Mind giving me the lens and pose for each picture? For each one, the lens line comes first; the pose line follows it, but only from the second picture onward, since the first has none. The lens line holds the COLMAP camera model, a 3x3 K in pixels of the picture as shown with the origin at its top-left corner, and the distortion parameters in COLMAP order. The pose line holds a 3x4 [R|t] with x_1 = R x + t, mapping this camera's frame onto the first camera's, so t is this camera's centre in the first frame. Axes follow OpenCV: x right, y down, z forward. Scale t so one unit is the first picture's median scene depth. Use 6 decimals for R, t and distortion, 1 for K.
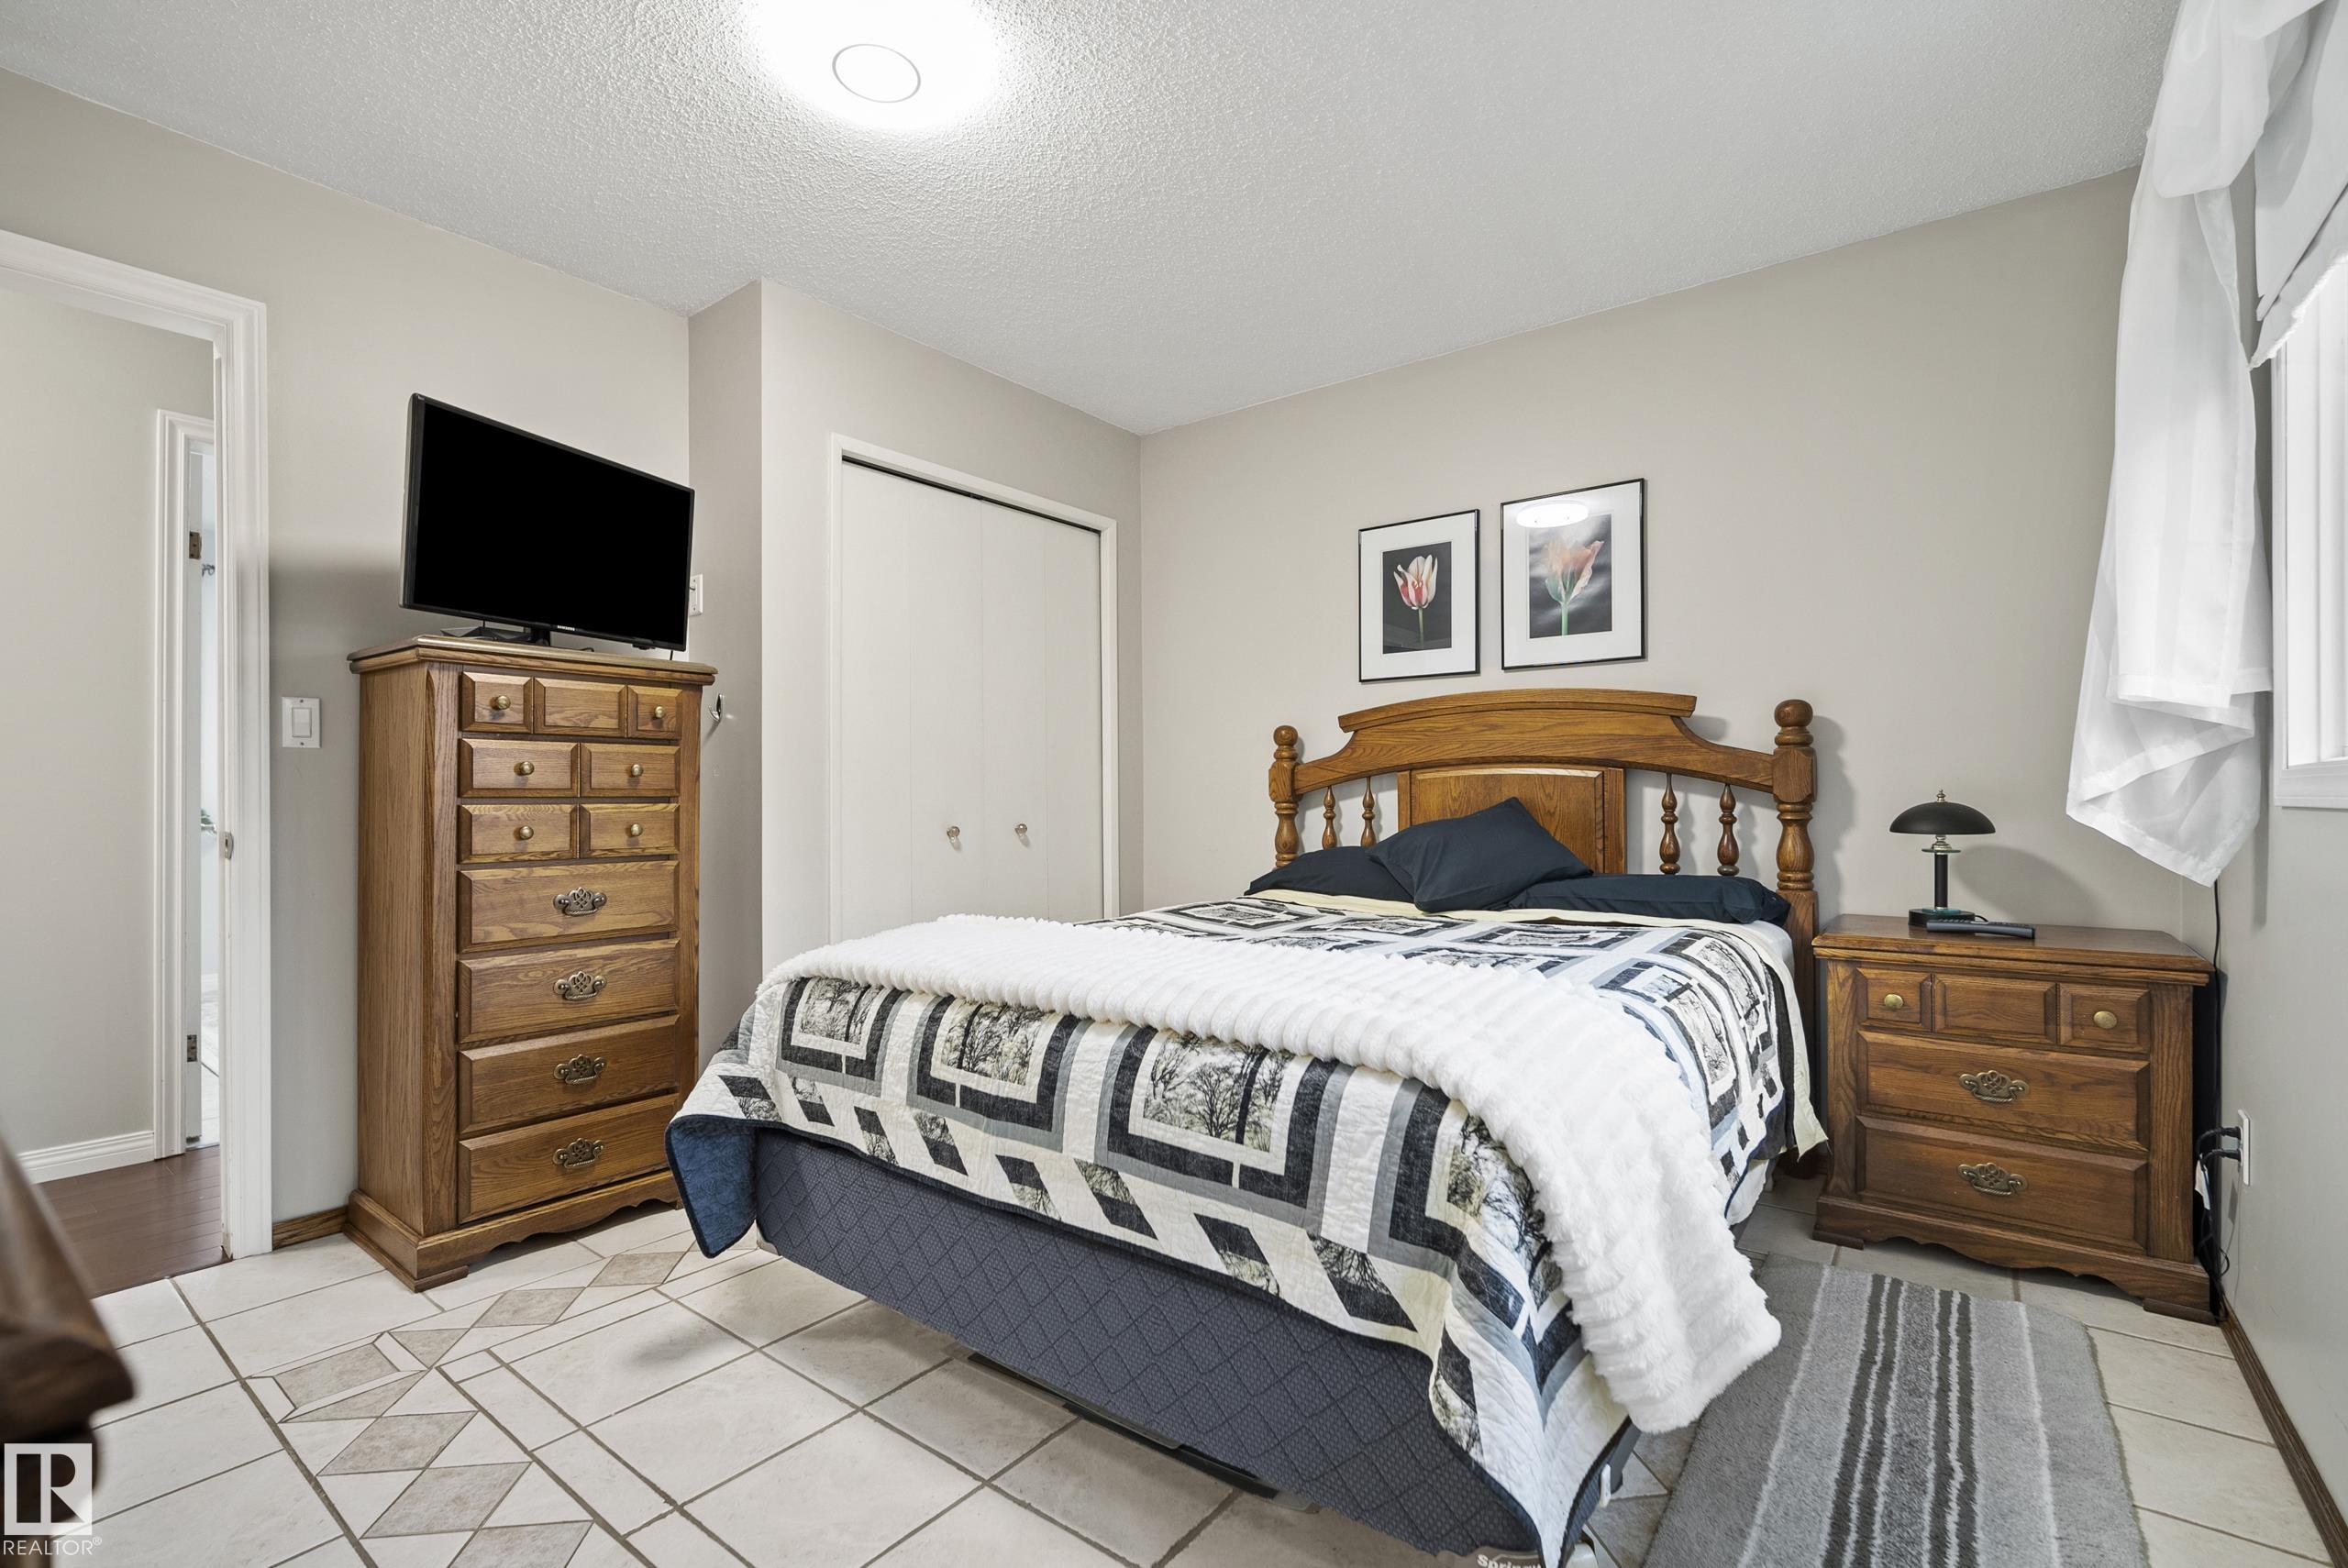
lens RADIAL K [[1028.5, 0, 1169.3], [0, 1028.5, 789.6], [0, 0, 1]] dist [-0.013523, -0.000277]
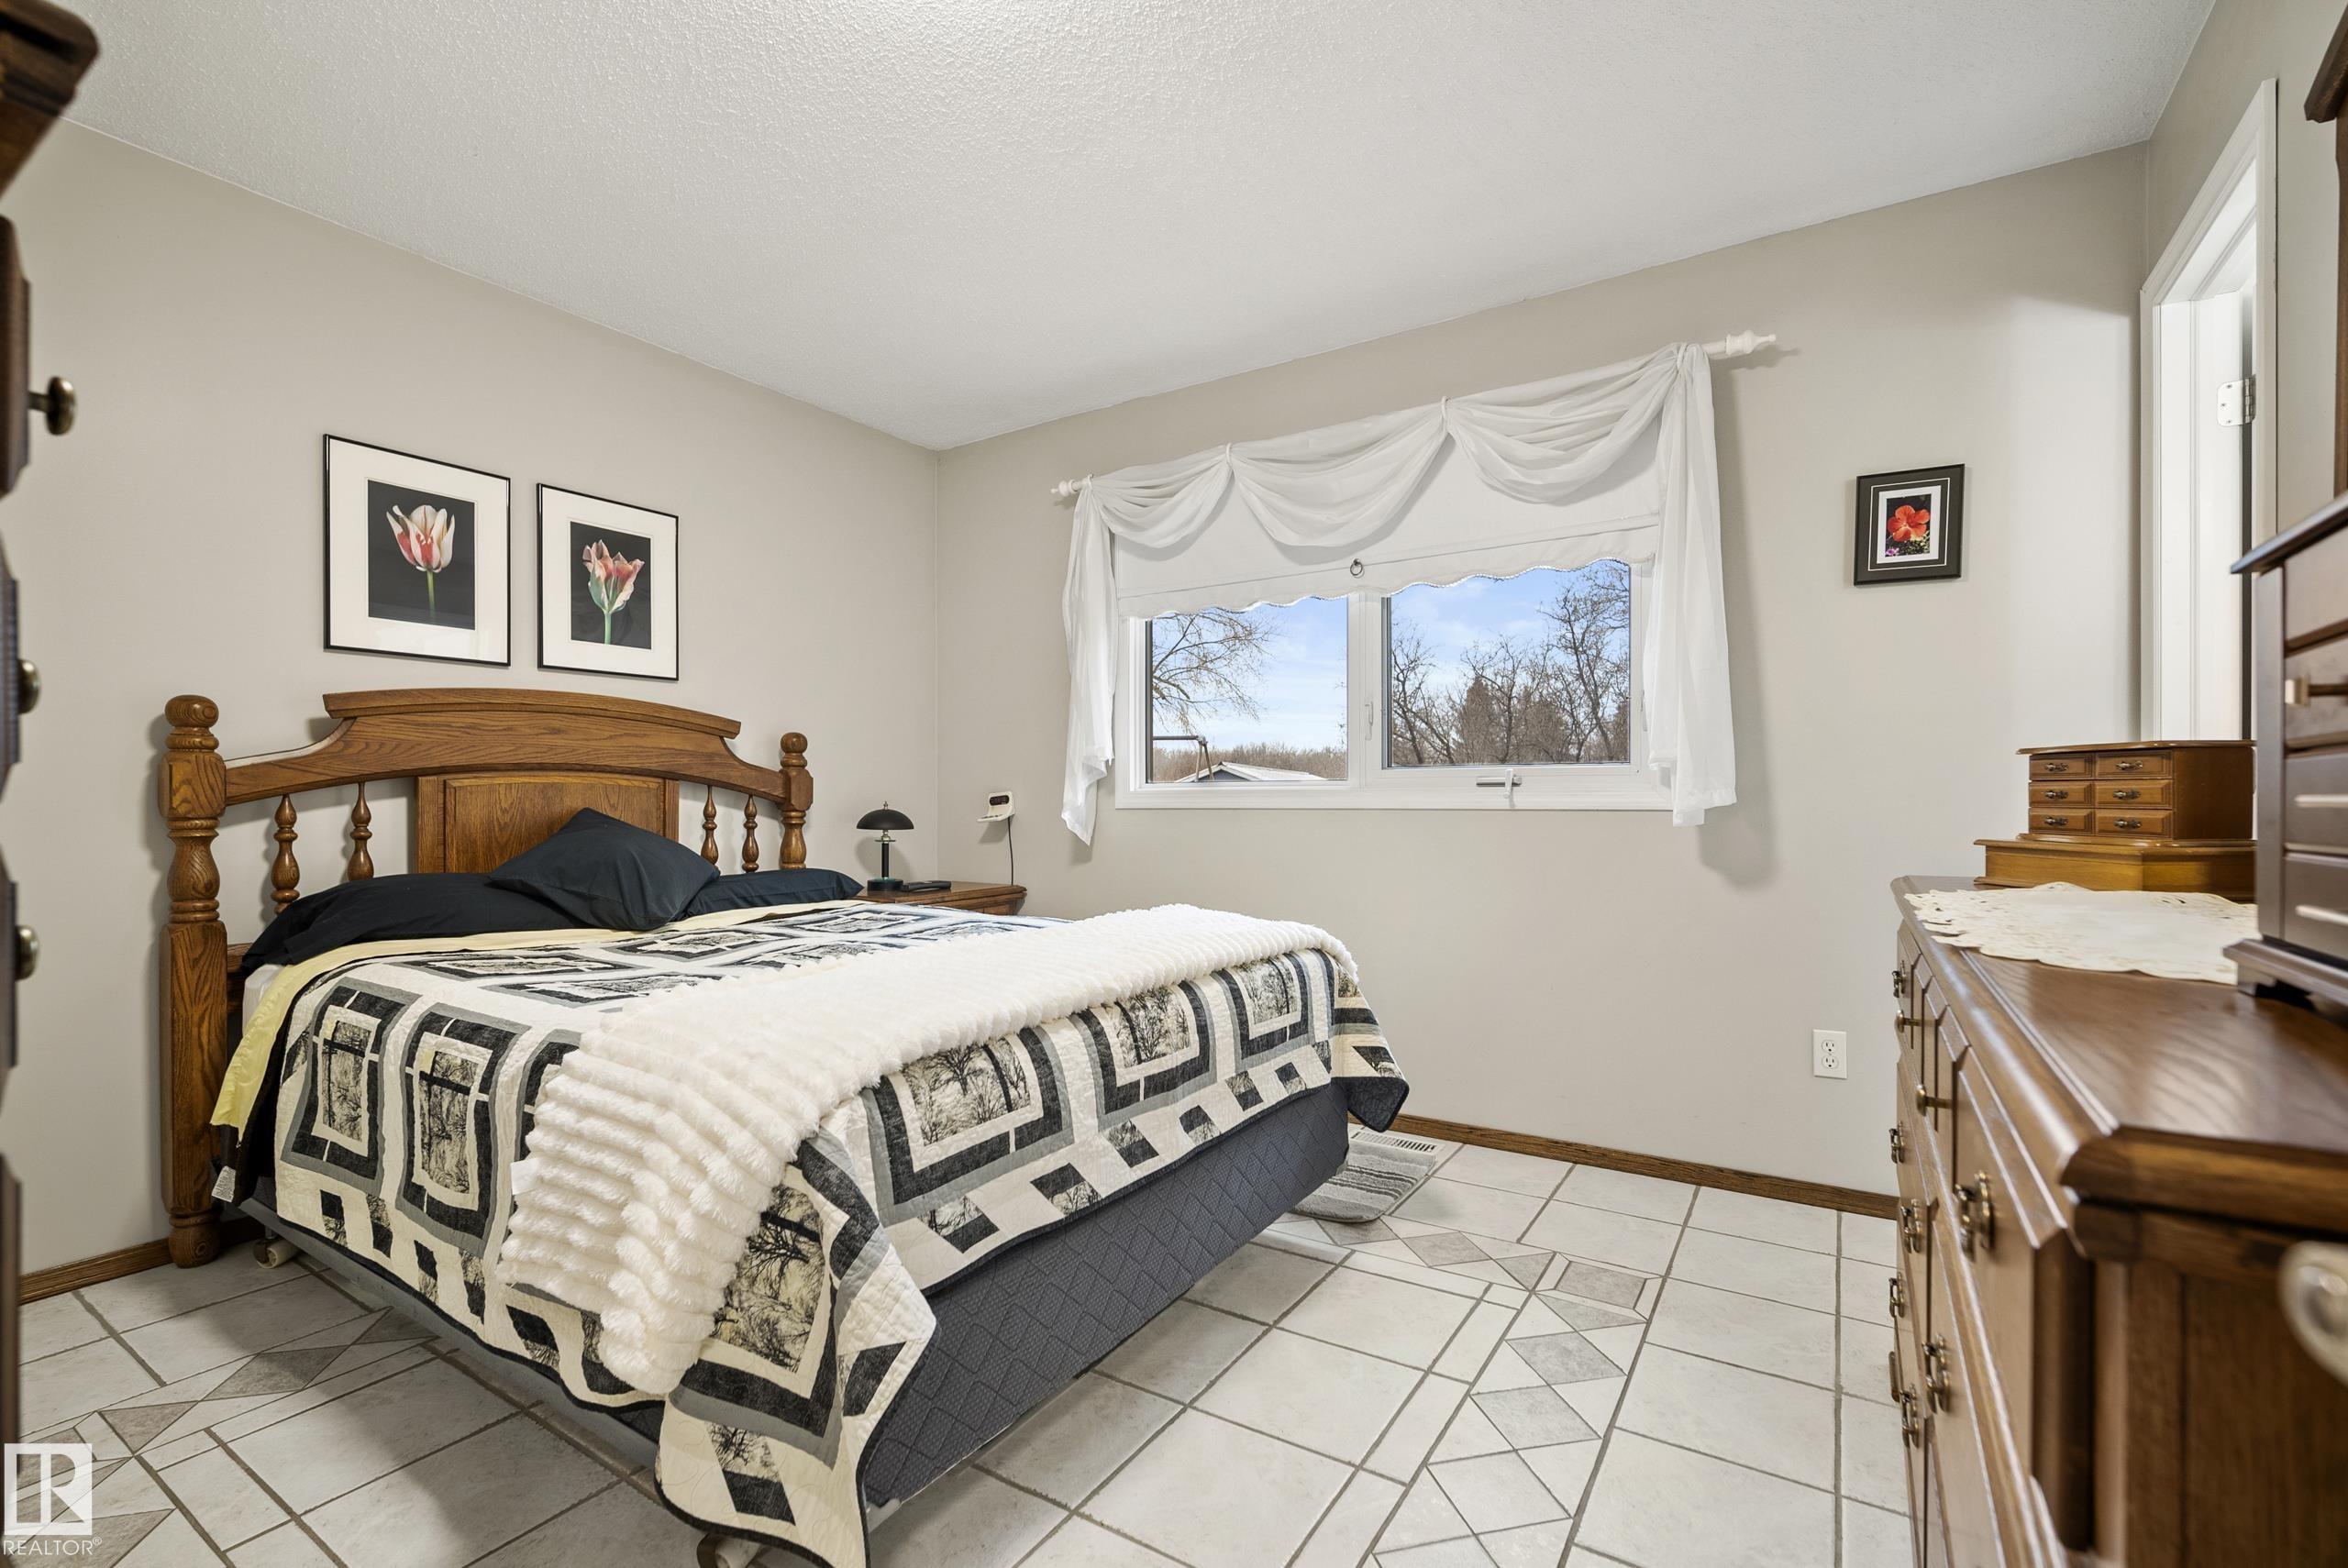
lens RADIAL K [[1028.5, 0, 1169.8], [0, 1028.5, 798.6], [0, 0, 1]] dist [-0.013523, -0.000277]
pose [[-0.069898, 0.005907, 0.997537, -0.714132], [0.000234, 0.999983, -0.005905, 0.005041], [-0.997554, -0.000179, -0.069898, 0.596432]]
